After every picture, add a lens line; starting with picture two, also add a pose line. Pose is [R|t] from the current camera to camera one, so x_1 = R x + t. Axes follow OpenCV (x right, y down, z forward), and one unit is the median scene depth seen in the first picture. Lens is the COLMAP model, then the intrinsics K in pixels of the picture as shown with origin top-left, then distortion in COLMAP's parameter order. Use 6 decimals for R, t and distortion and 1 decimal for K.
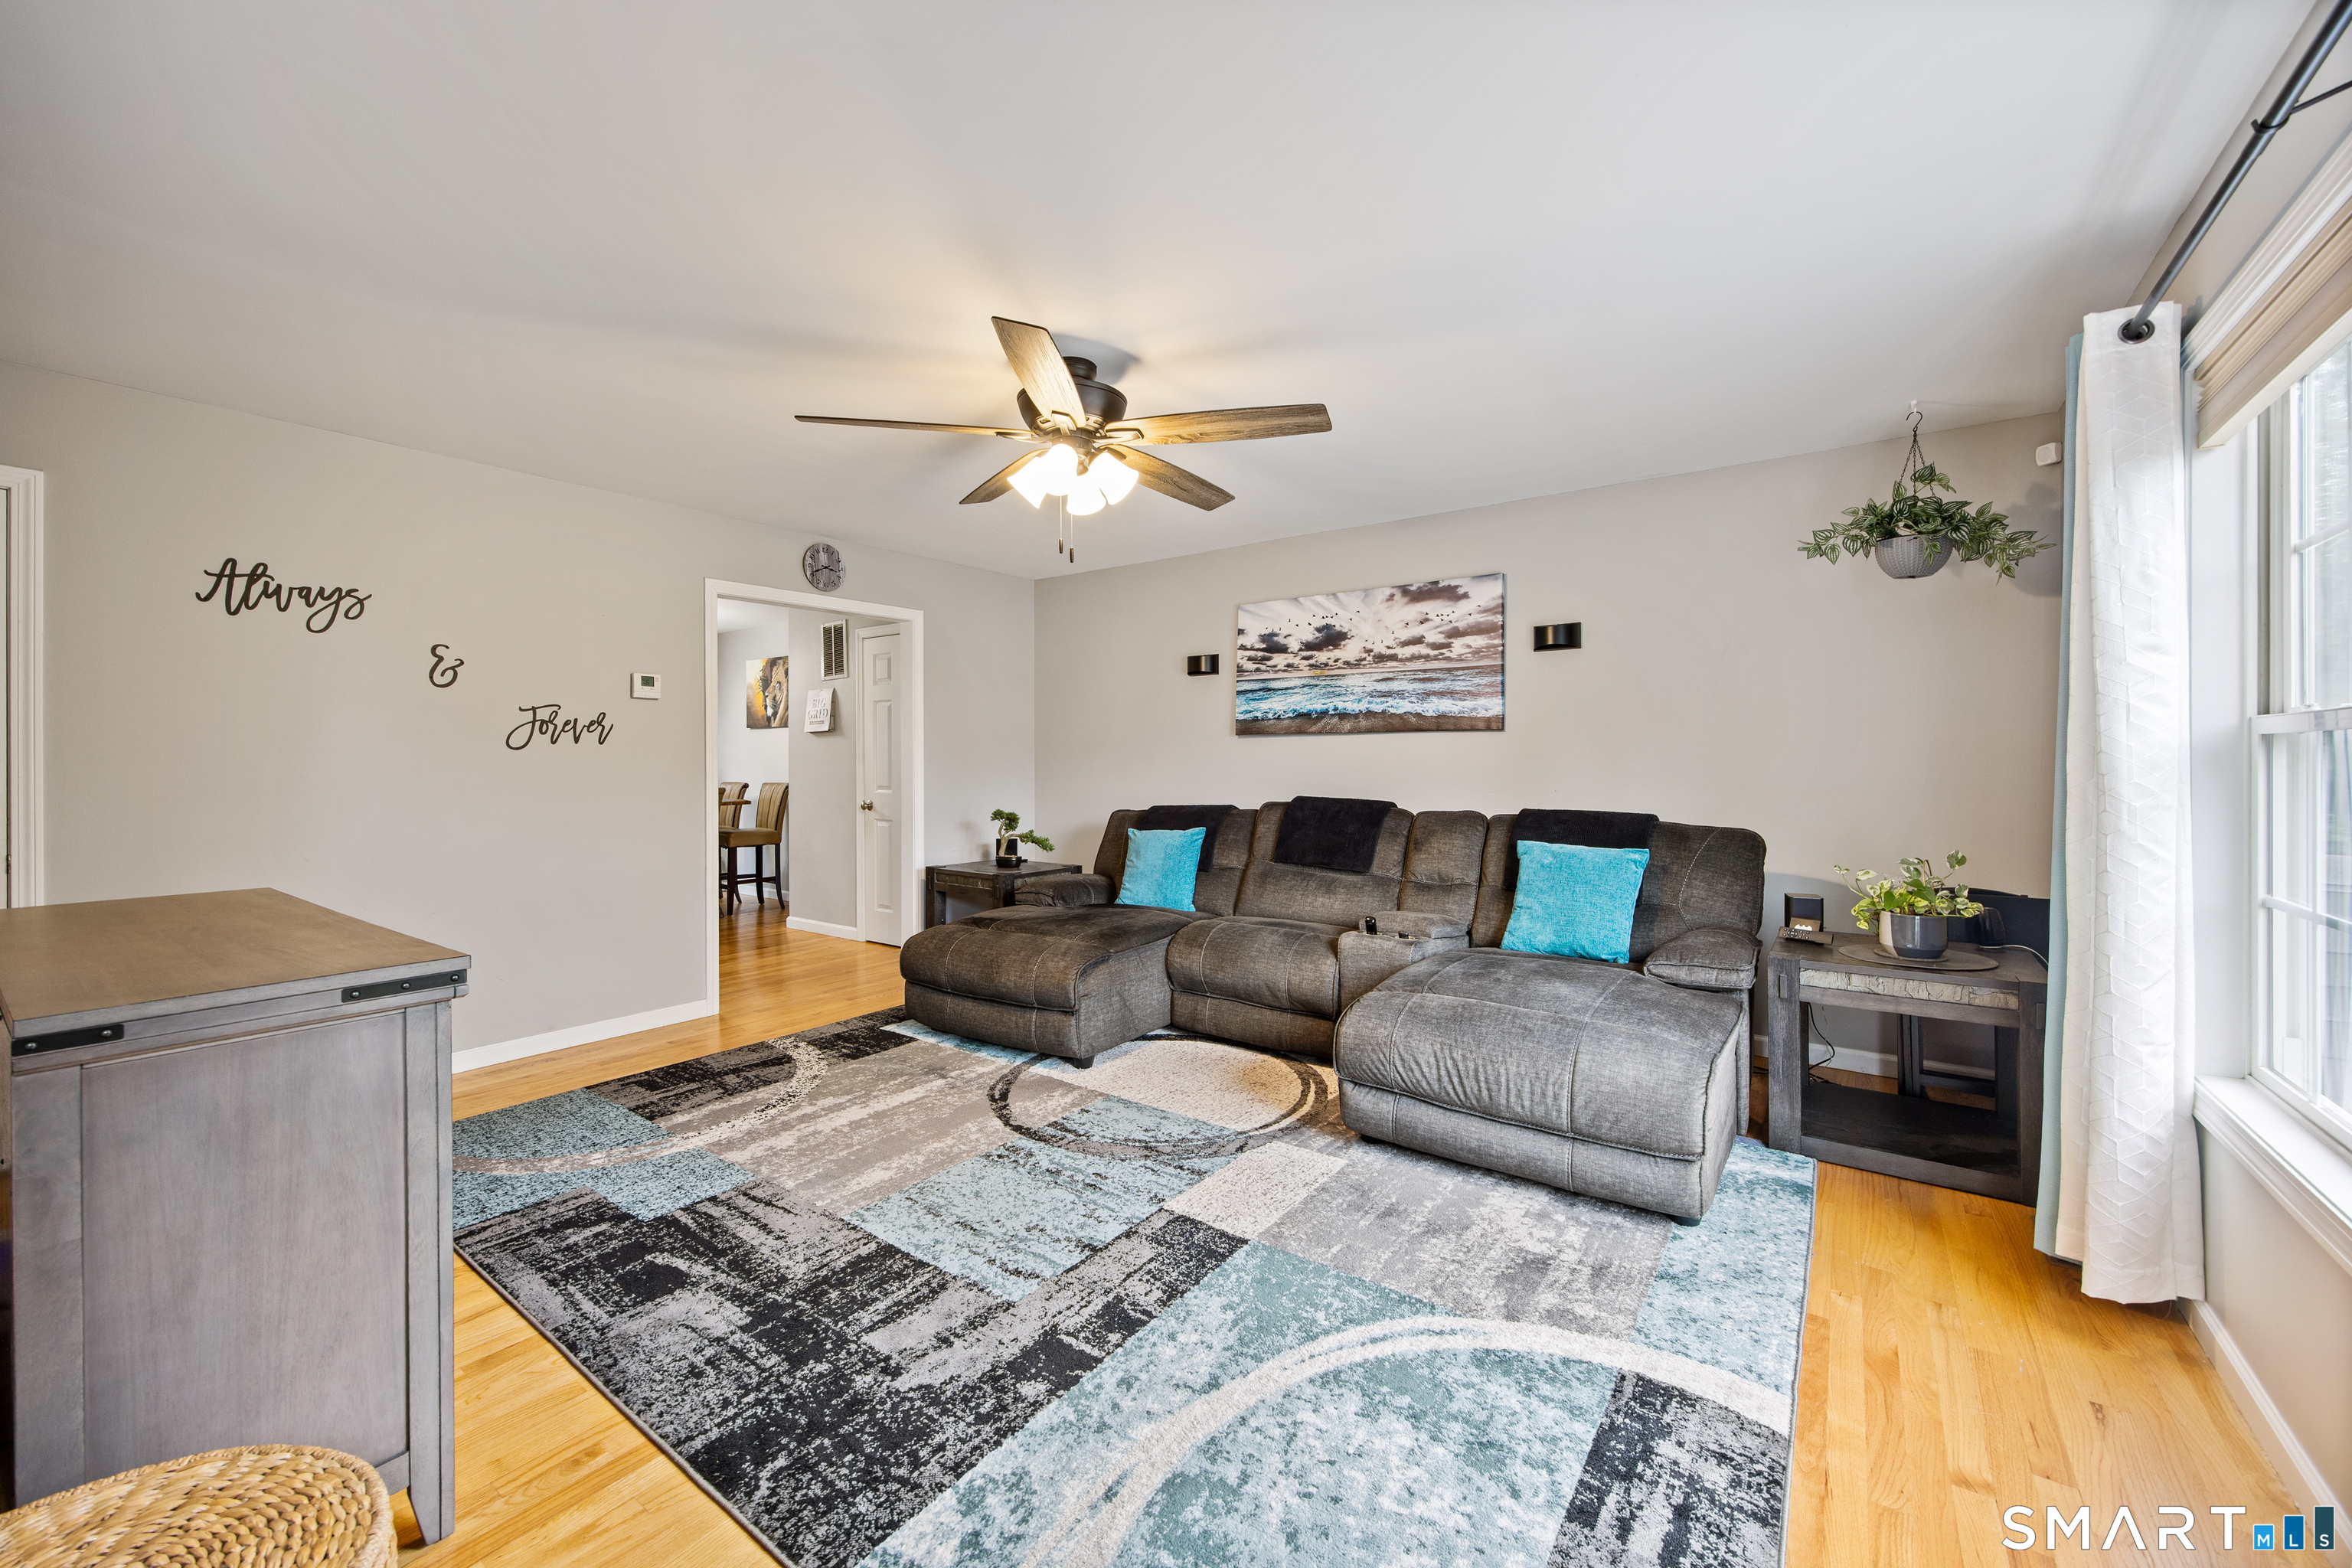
lens RADIAL K [[919.7, 0, 1157.6], [0, 919.7, 762.4], [0, 0, 1]] dist [-0.001862, -0.000079]
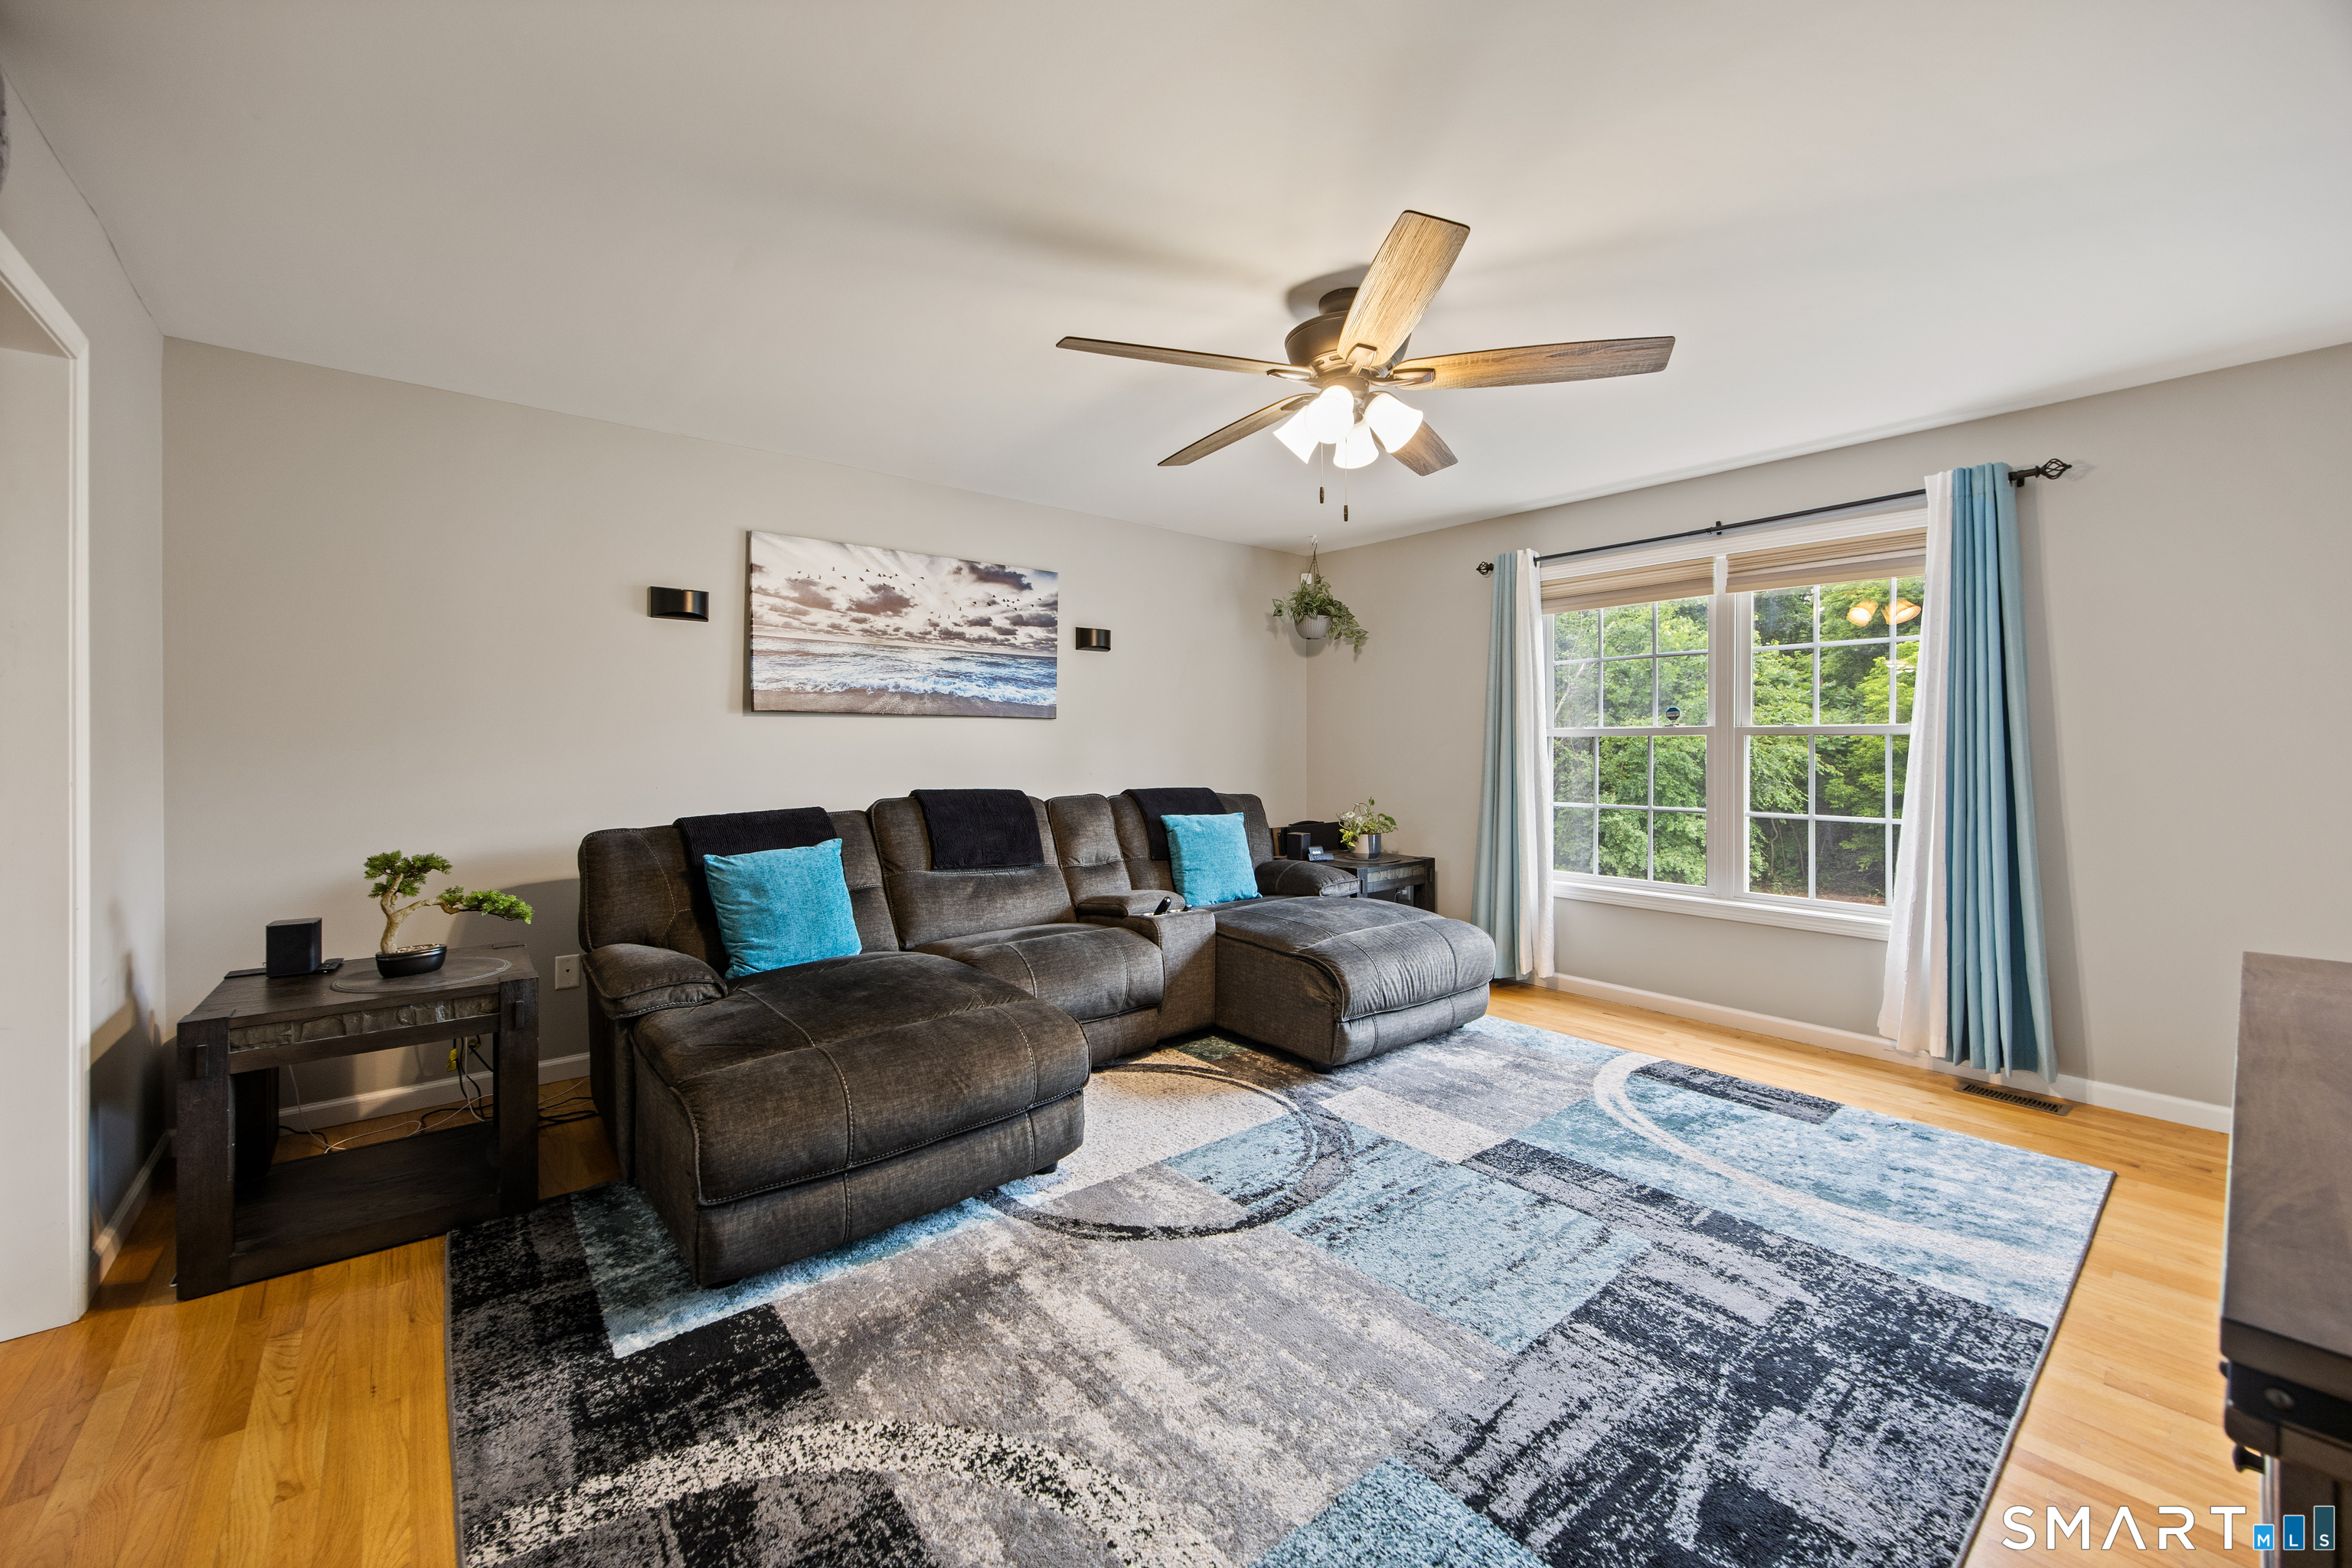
lens RADIAL K [[924.4, 0, 1165.7], [0, 924.4, 750.7], [0, 0, 1]] dist [0.000655, 0.000108]
pose [[0.232423, -0.002764, 0.972611, -1.101978], [0.000847, 0.999996, 0.002639, -0.001078], [-0.972614, 0.000210, 0.232424, 1.060720]]
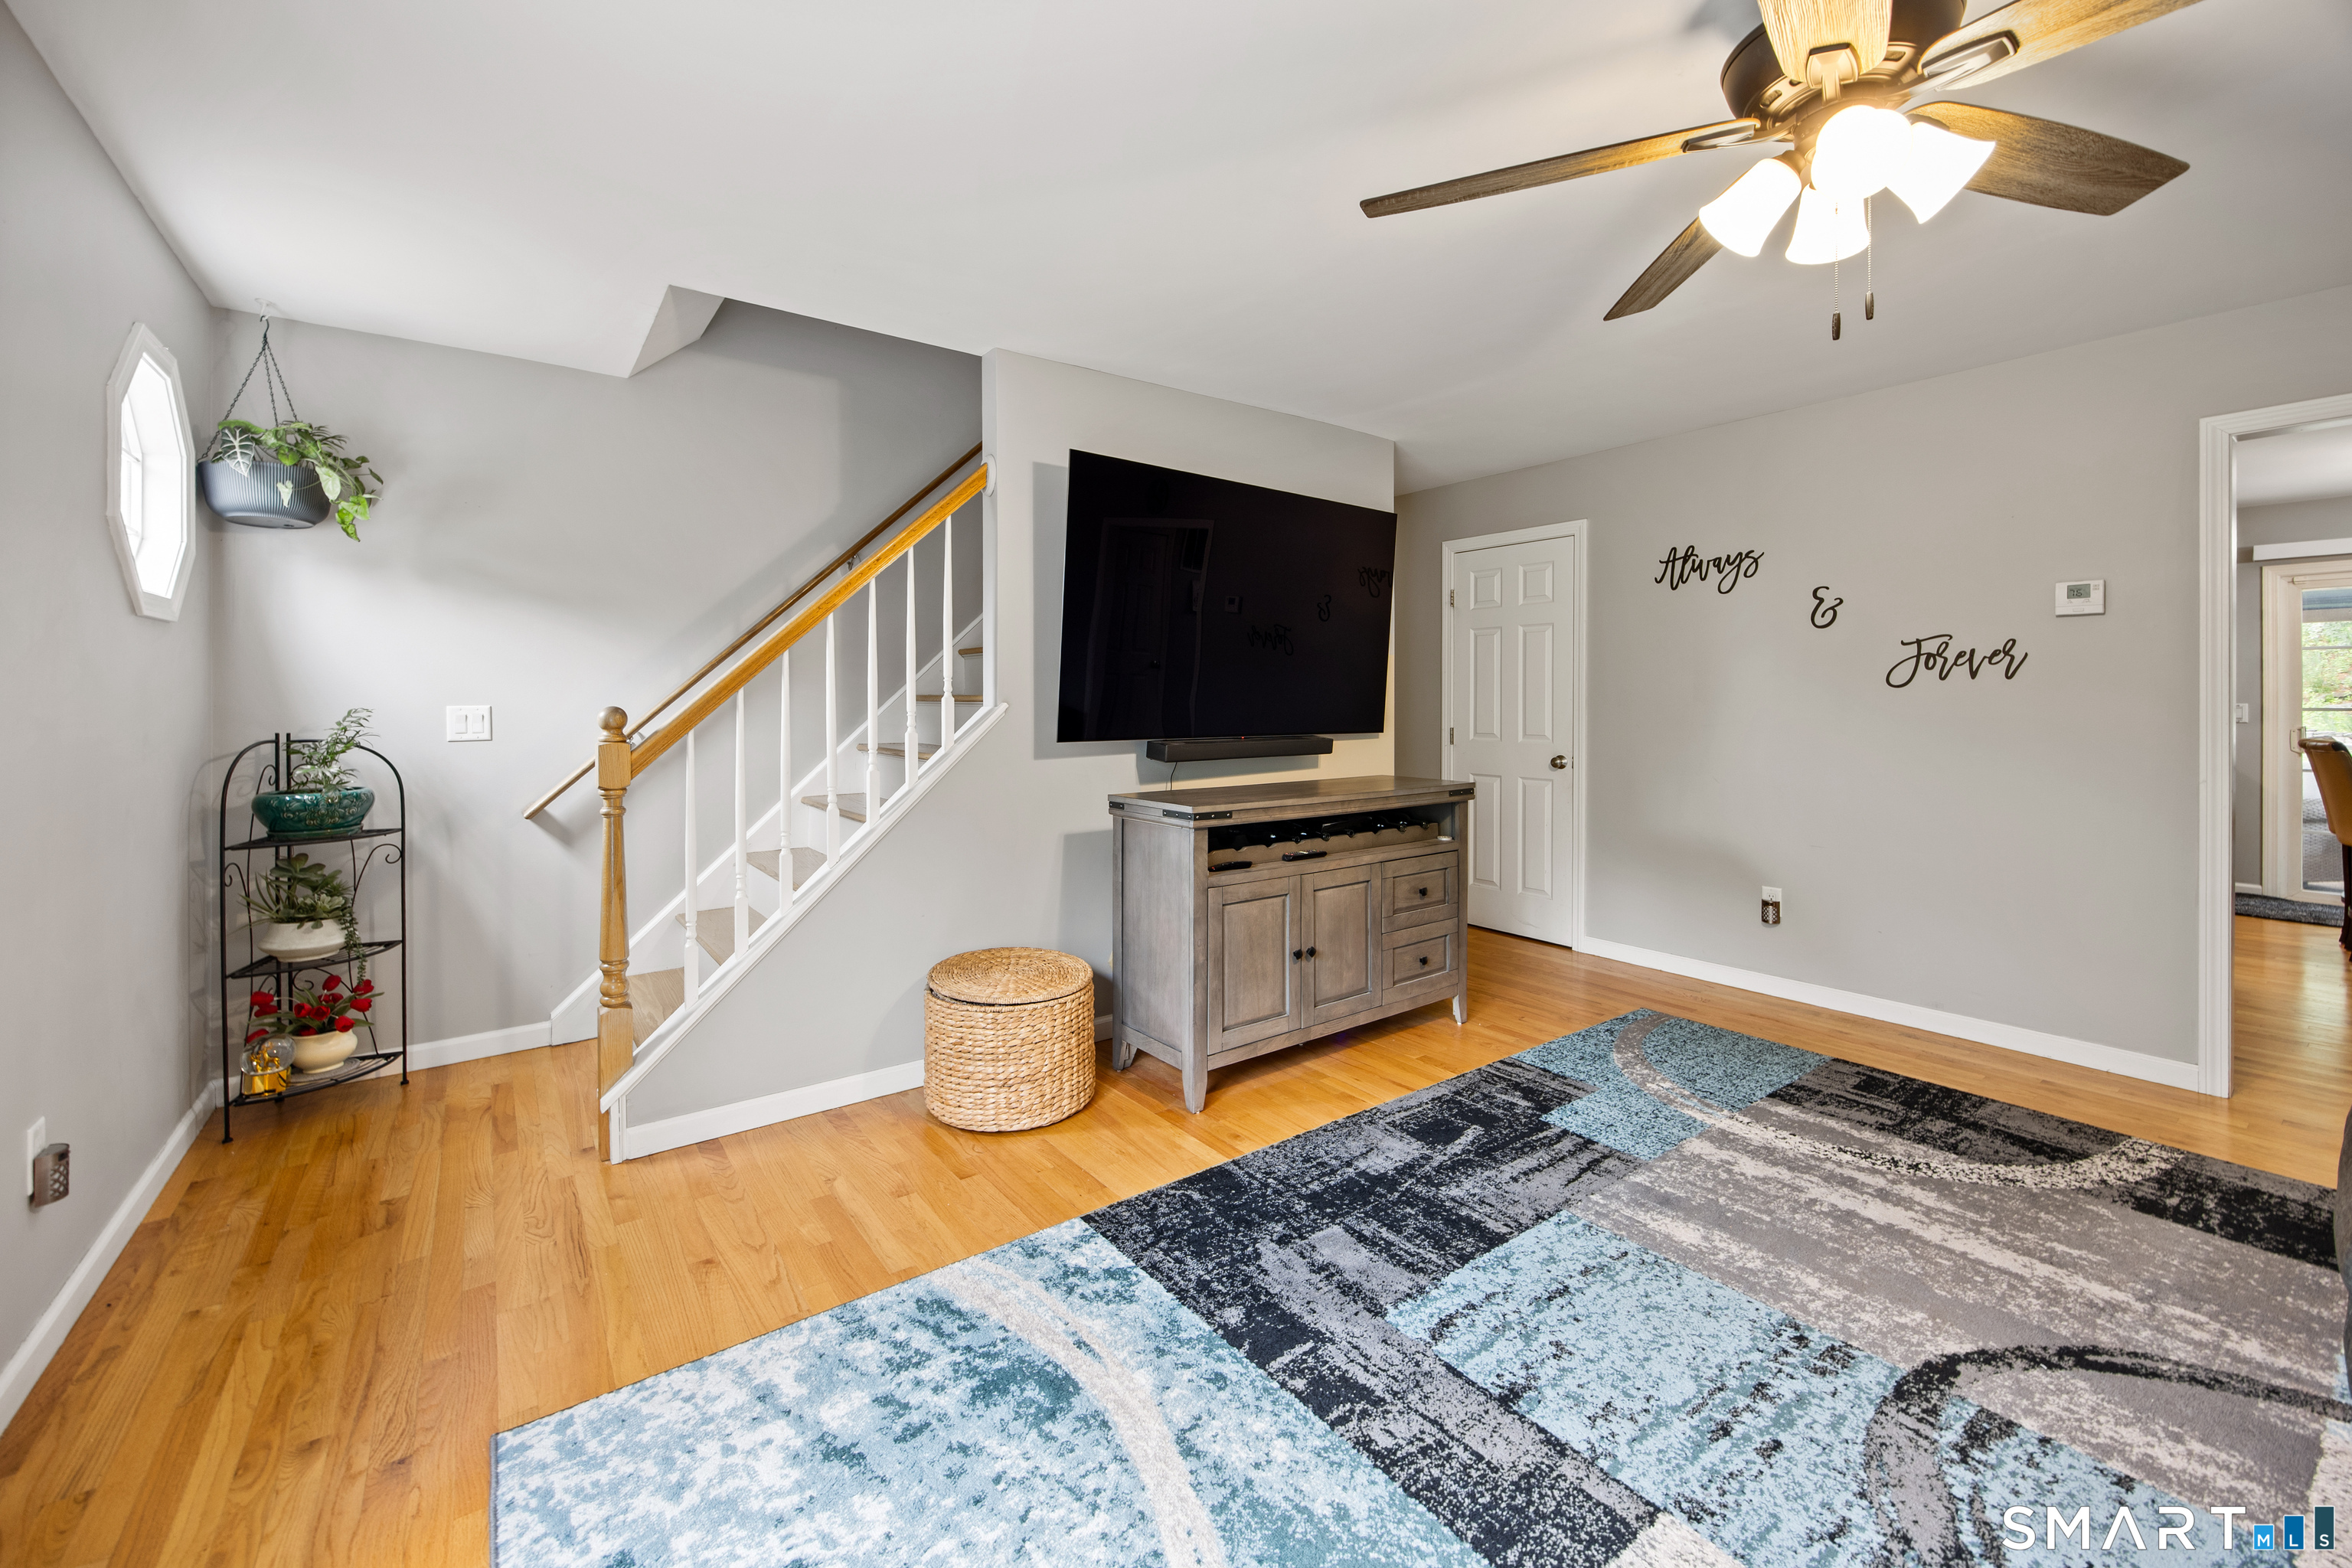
lens RADIAL K [[934.6, 0, 1174.2], [0, 934.6, 723.5], [0, 0, 1]] dist [-0.000504, 0.000026]
pose [[-0.288742, 0.023121, -0.957128, 0.604165], [0.001547, 0.999718, 0.023683, -0.002057], [0.957406, 0.005357, -0.288696, 0.862375]]
